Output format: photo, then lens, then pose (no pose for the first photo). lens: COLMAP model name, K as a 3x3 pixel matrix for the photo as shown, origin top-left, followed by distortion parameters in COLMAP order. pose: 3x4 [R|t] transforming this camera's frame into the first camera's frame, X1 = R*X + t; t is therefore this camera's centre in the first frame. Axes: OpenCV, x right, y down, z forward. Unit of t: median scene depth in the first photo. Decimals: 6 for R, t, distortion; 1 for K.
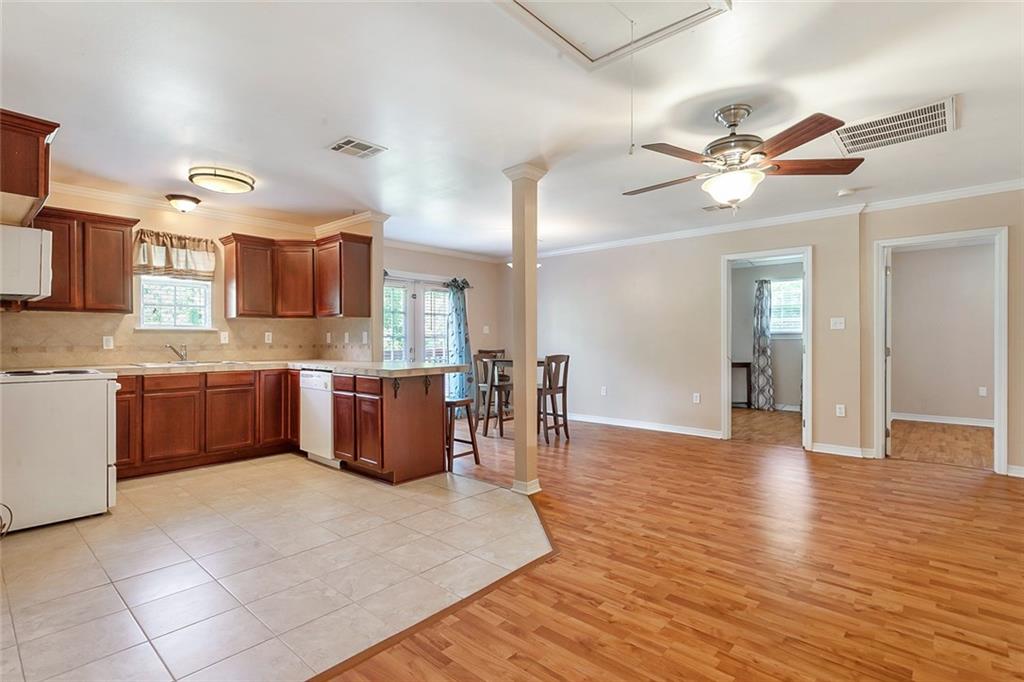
lens RADIAL K [[498.7, 0, 507.5], [0, 498.7, 337.2], [0, 0, 1]] dist [0.001960, 0.001098]
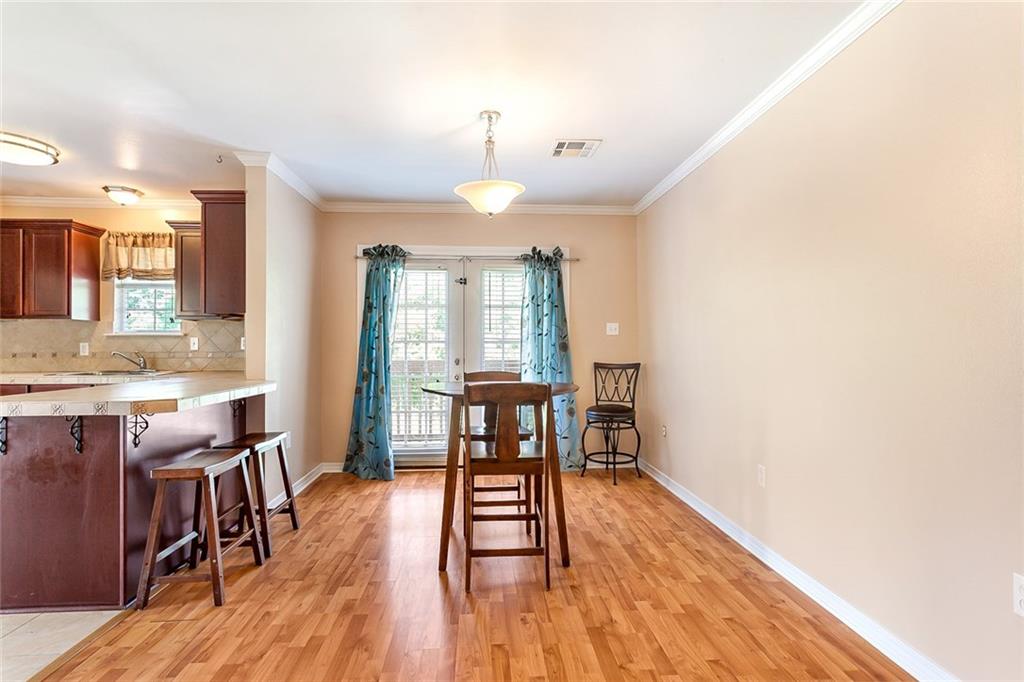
lens RADIAL K [[491.2, 0, 512.0], [0, 491.2, 341.0], [0, 0, 1]] dist [0.002091, 0.000595]
pose [[0.716766, -0.005713, -0.697290, 0.628757], [0.003998, 0.999984, -0.004083, 0.002675], [0.697302, 0.000138, 0.716778, 1.116758]]
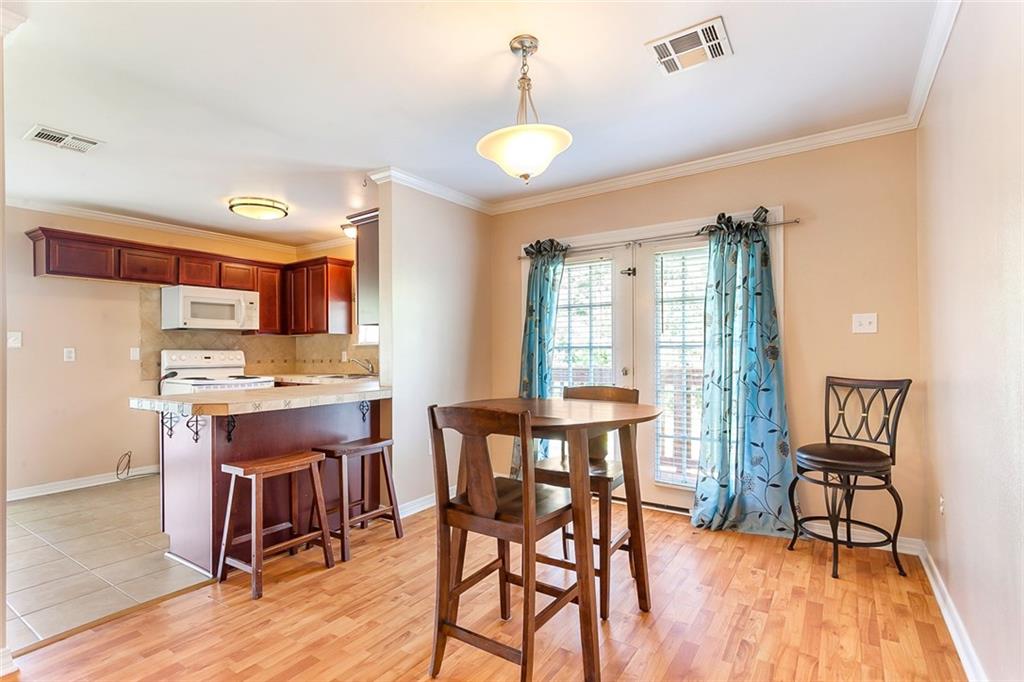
lens RADIAL K [[494.3, 0, 504.3], [0, 494.3, 351.4], [0, 0, 1]] dist [0.000570, 0.001136]
pose [[0.139168, -0.000971, -0.990268, 0.636352], [0.014943, 0.999888, 0.001119, 0.003205], [0.990156, -0.014954, 0.139167, 1.539231]]
